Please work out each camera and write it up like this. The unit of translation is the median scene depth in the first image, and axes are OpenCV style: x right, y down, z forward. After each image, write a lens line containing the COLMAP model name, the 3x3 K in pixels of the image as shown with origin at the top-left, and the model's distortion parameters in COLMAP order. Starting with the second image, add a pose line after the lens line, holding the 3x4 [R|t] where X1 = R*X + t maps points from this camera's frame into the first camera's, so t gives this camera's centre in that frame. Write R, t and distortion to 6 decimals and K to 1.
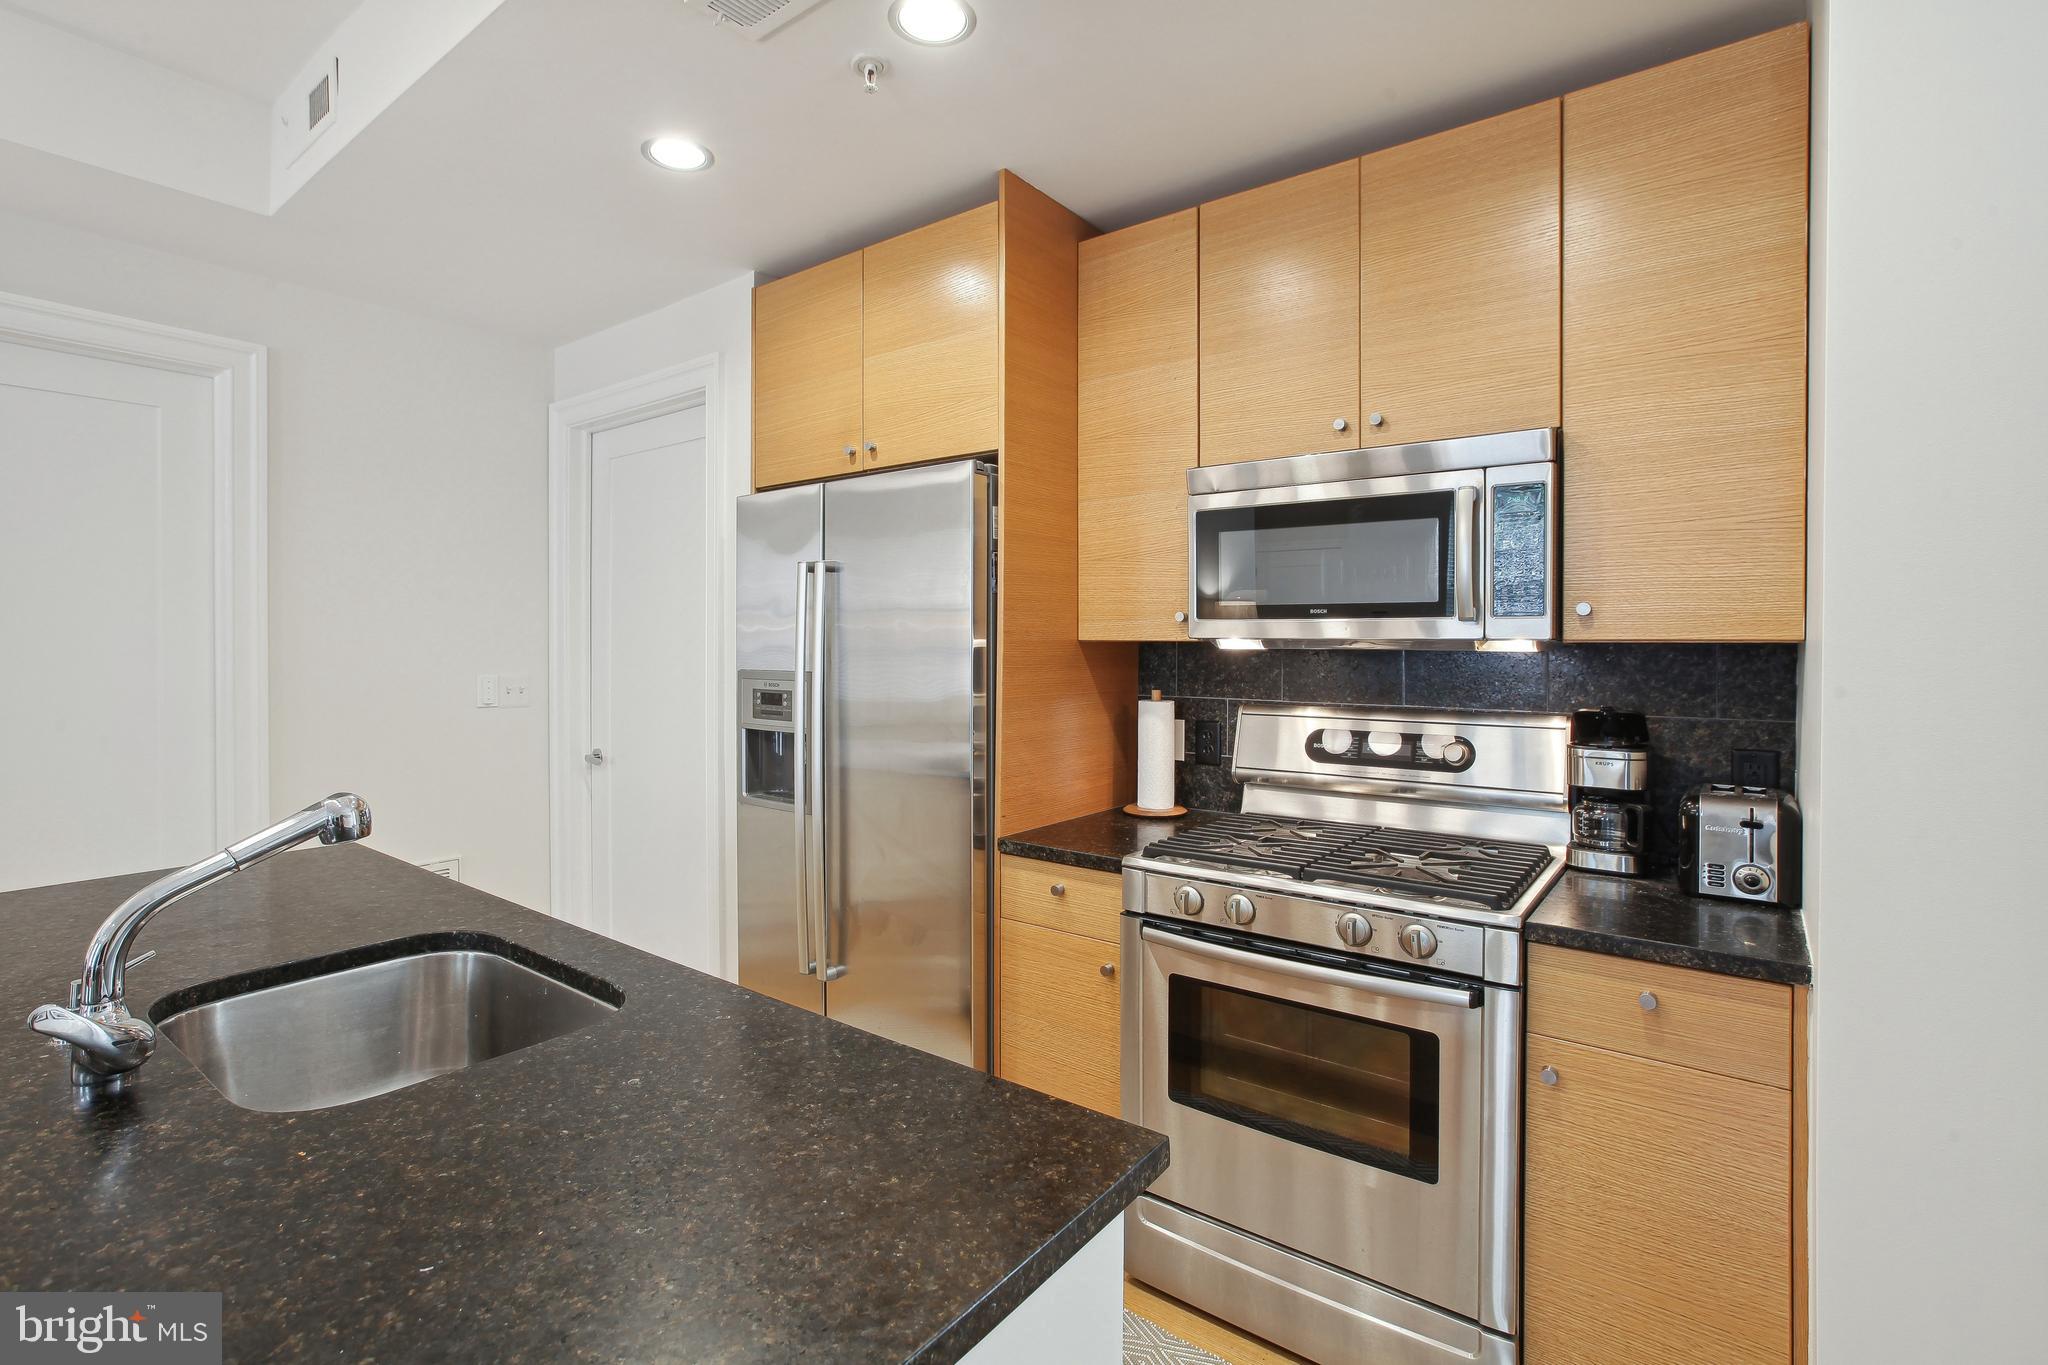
lens RADIAL K [[945.8, 0, 1015.9], [0, 945.8, 653.3], [0, 0, 1]] dist [-0.021240, 0.000071]
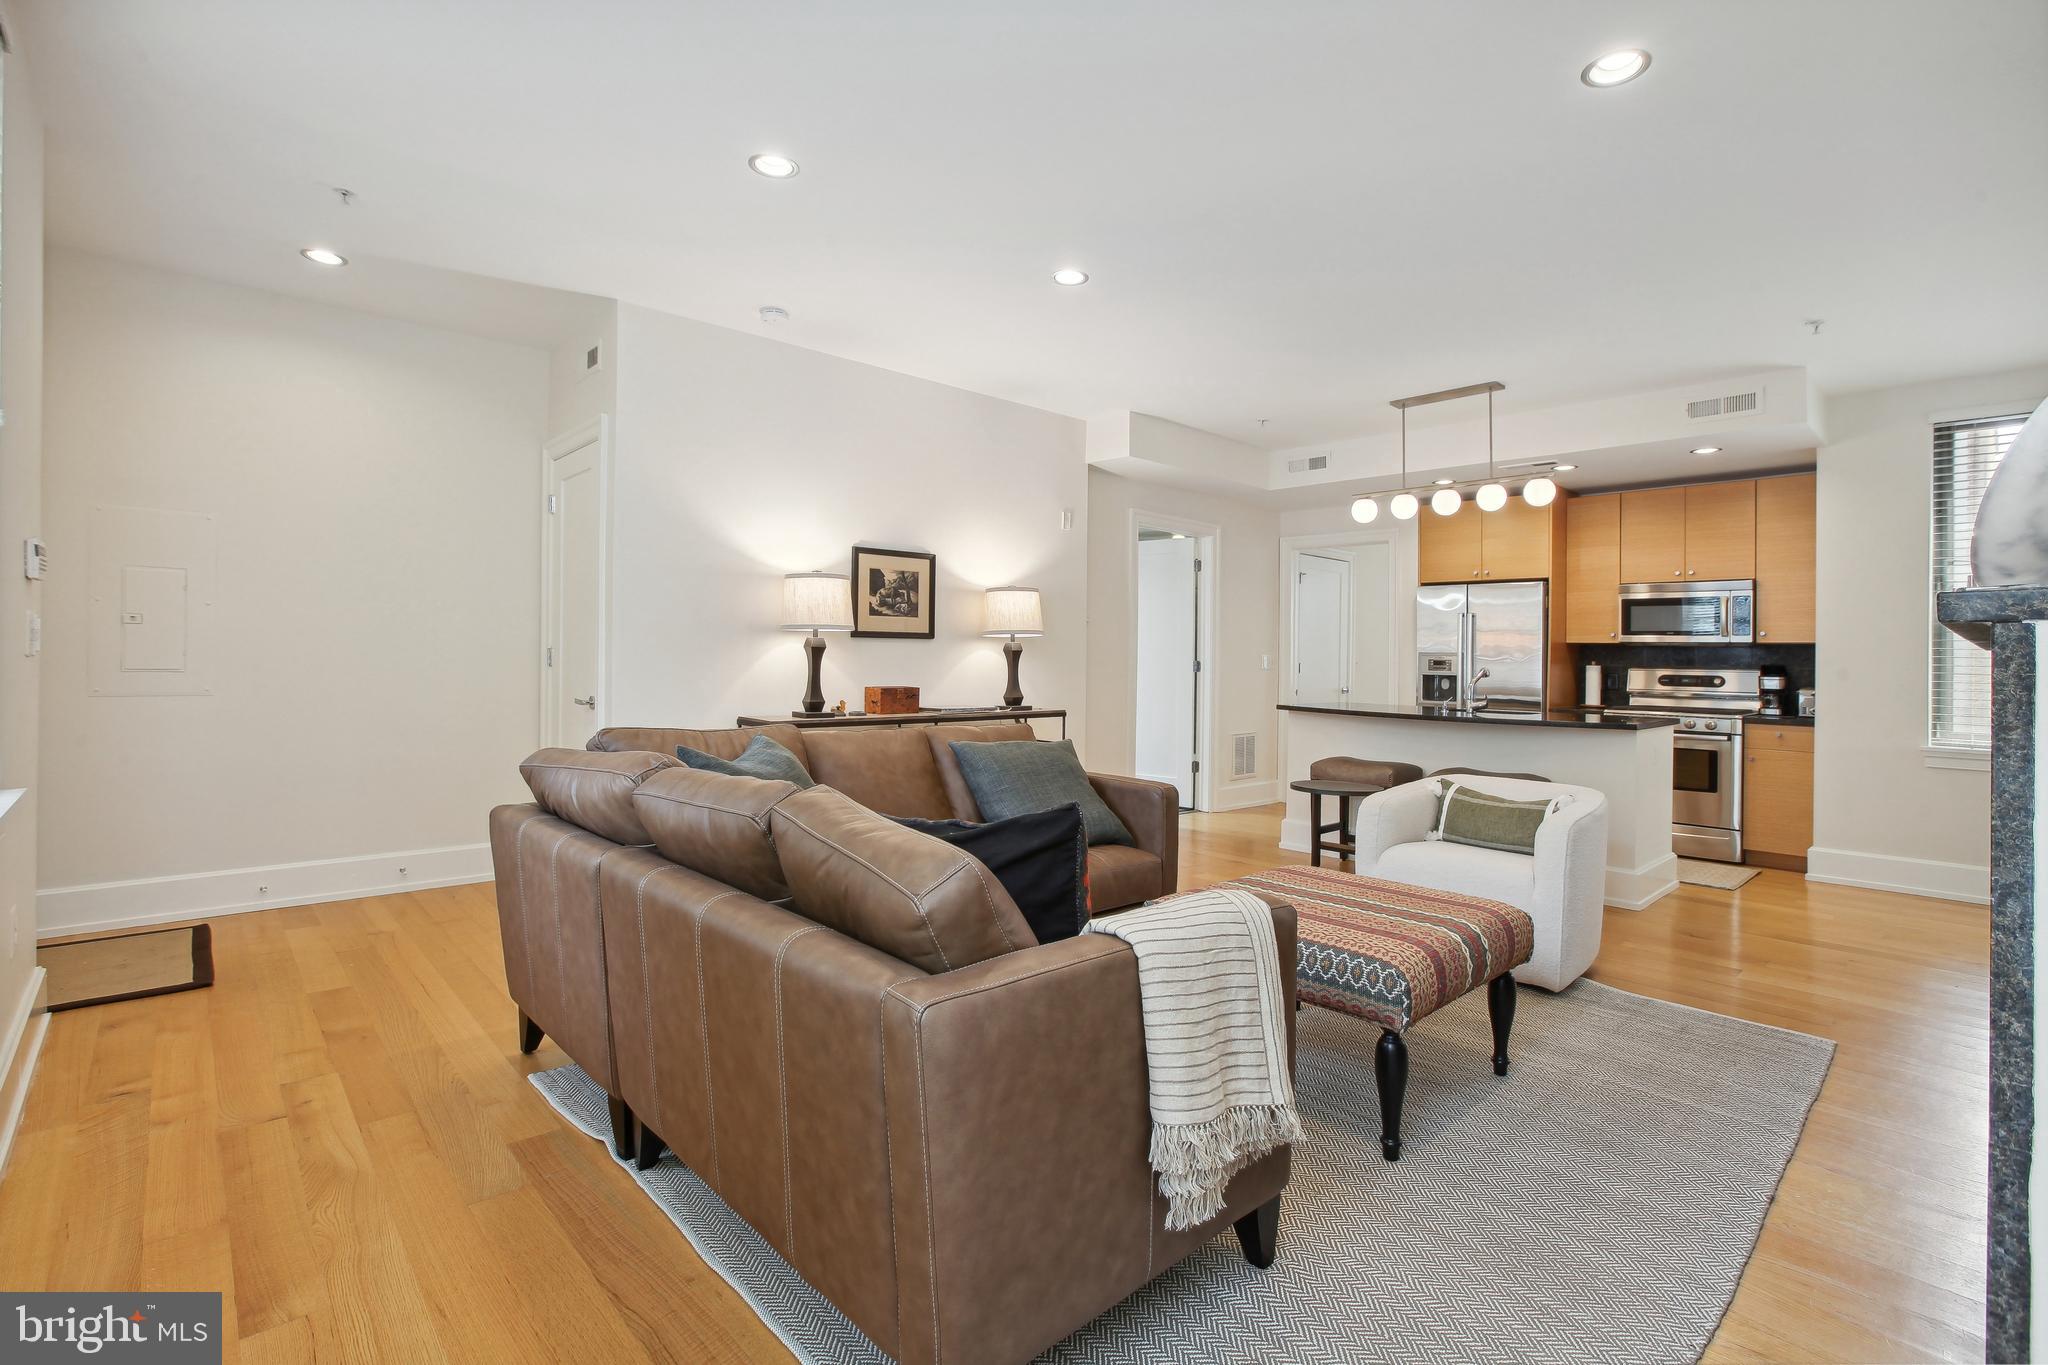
lens RADIAL K [[927.1, 0, 1014.4], [0, 927.1, 652.0], [0, 0, 1]] dist [-0.017388, 0.000041]
pose [[0.986902, 0.015462, -0.160576, -1.214825], [-0.018346, 0.999696, -0.016490, 0.097617], [0.160272, 0.019220, 0.986886, -2.142855]]
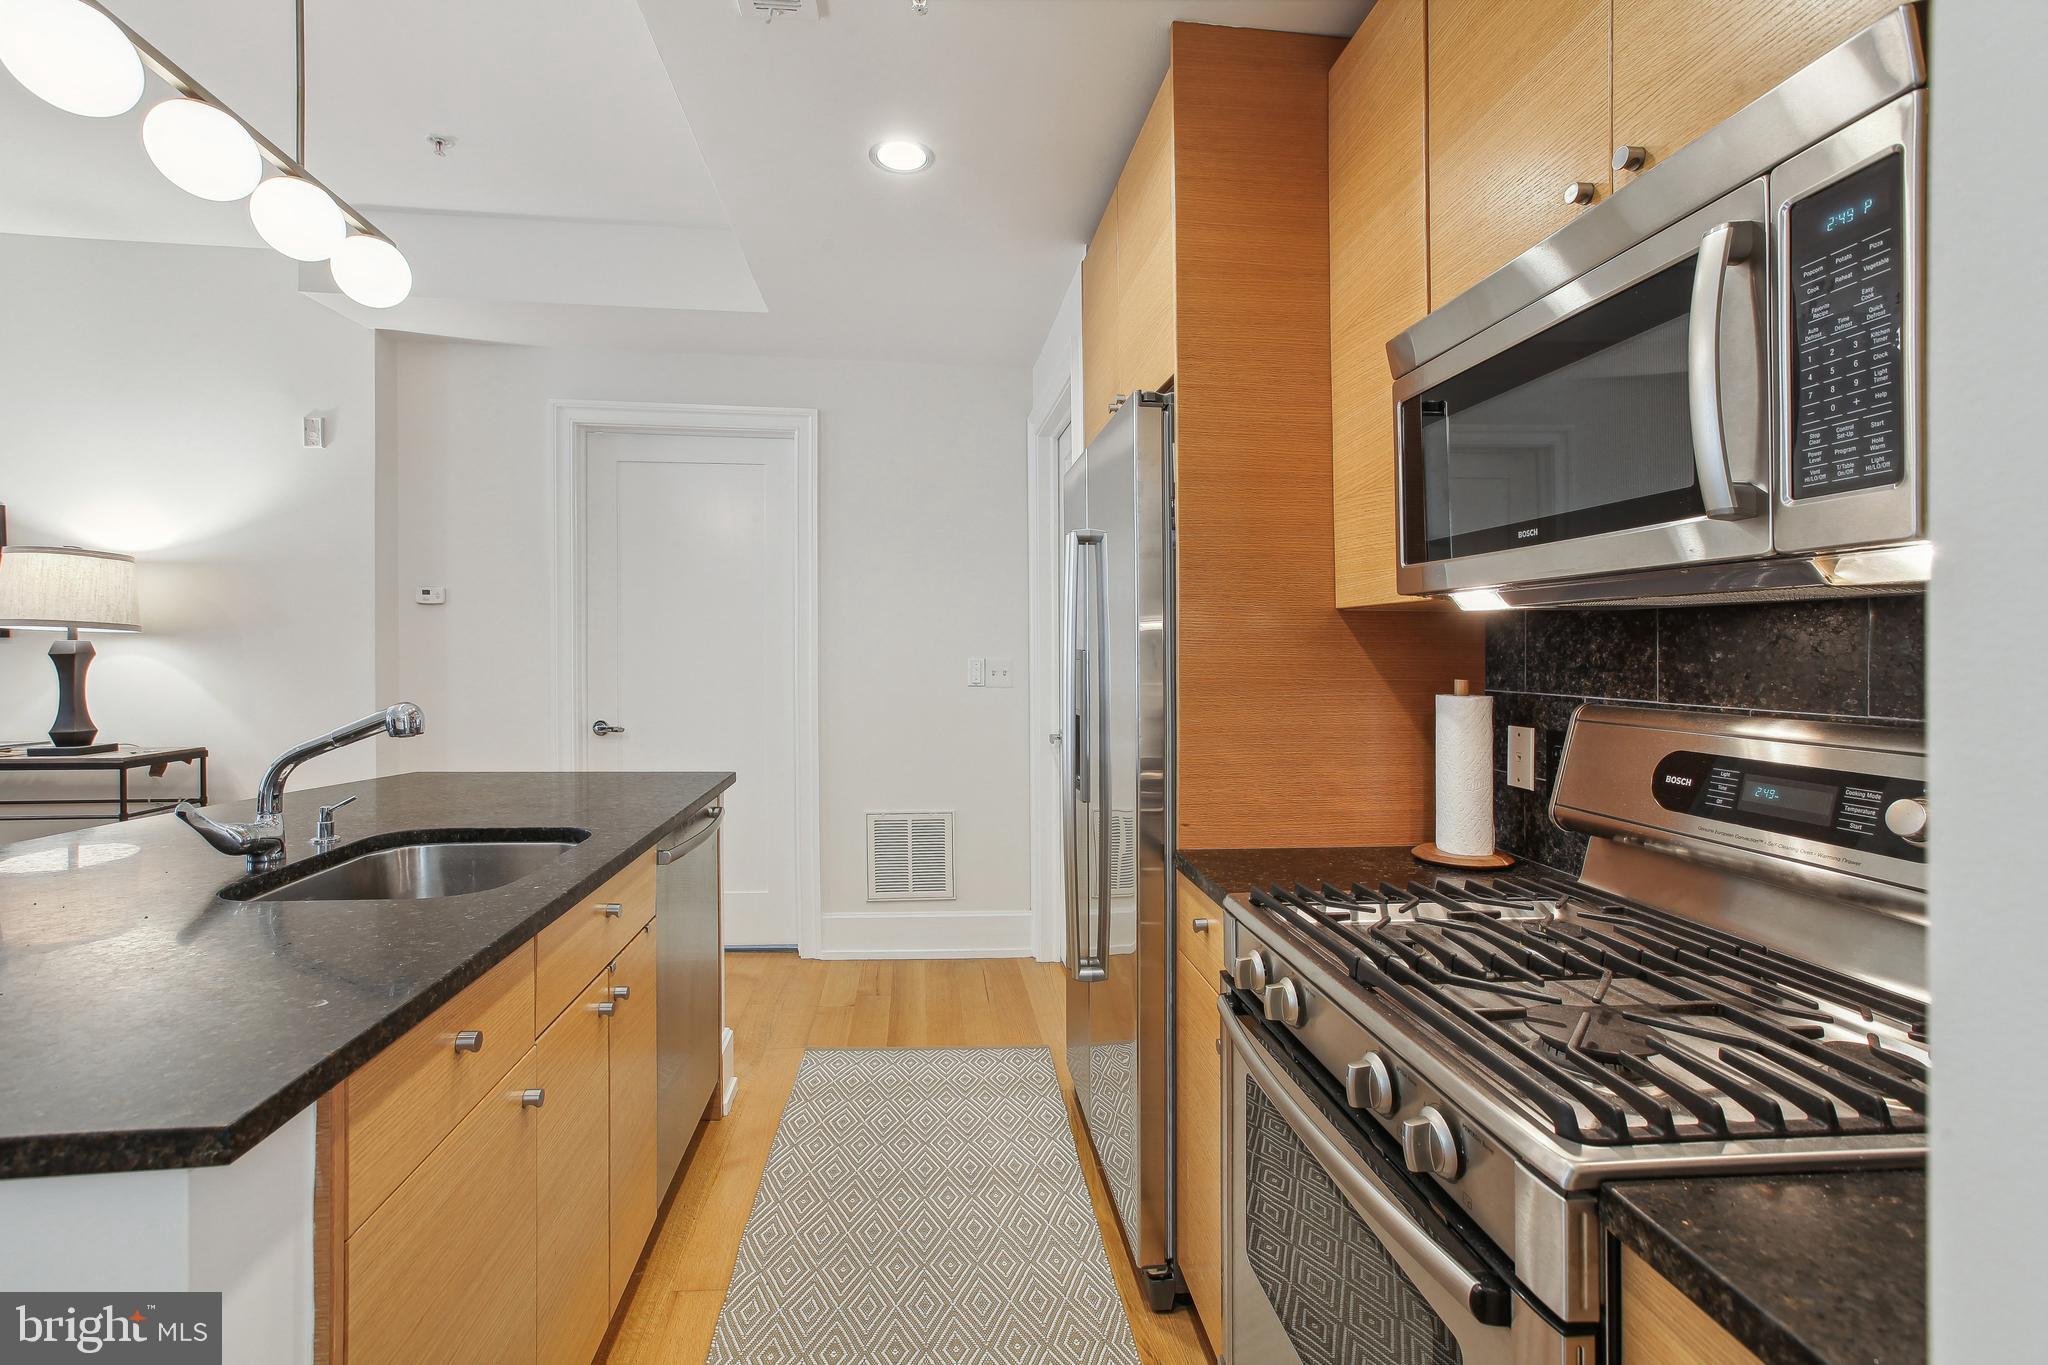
lens RADIAL K [[927.1, 0, 1014.4], [0, 927.1, 652.0], [0, 0, 1]] dist [-0.017388, 0.000041]
pose [[0.692944, 0.006095, -0.720965, 0.458253], [-0.016885, 0.999827, -0.007776, 0.033744], [0.720794, 0.017562, 0.692927, 0.353022]]
